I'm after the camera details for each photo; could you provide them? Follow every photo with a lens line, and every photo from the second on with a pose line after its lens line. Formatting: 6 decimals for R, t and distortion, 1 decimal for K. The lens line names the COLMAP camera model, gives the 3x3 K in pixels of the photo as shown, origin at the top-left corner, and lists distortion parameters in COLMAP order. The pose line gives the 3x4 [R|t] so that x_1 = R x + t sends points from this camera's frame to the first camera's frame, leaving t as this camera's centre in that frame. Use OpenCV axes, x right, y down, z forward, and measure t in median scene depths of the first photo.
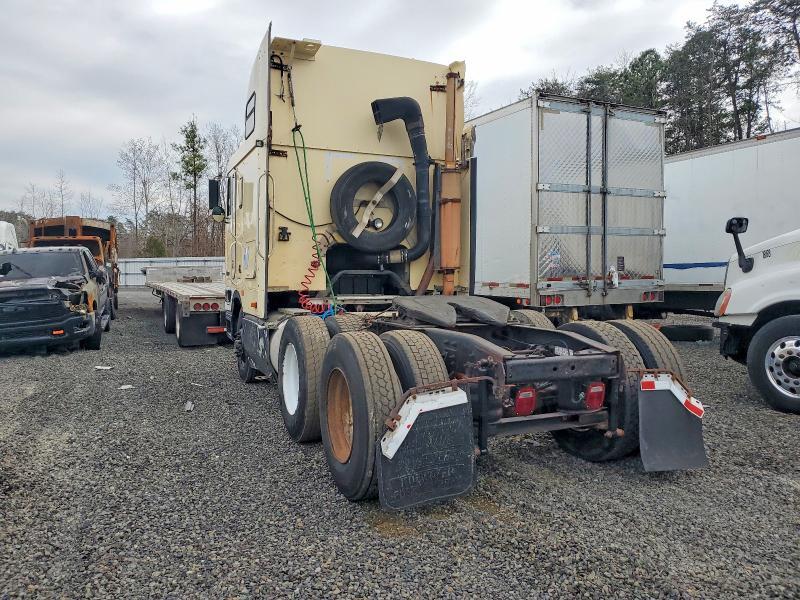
lens RADIAL K [[617.8, 0, 400.0], [0, 617.8, 300.0], [0, 0, 1]] dist [0.025425, -0.001533]
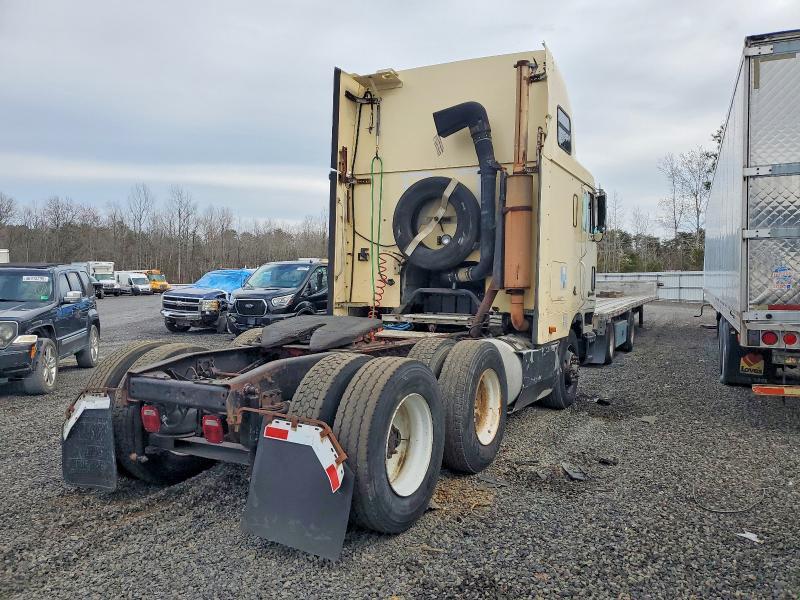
lens RADIAL K [[617.8, 0, 400.0], [0, 617.8, 300.0], [0, 0, 1]] dist [0.025425, -0.001533]
pose [[0.638503, 0.033395, -0.768894, 0.666149], [-0.050031, 0.998746, 0.001830, -0.030025], [0.767991, 0.037300, 0.639373, 0.343266]]
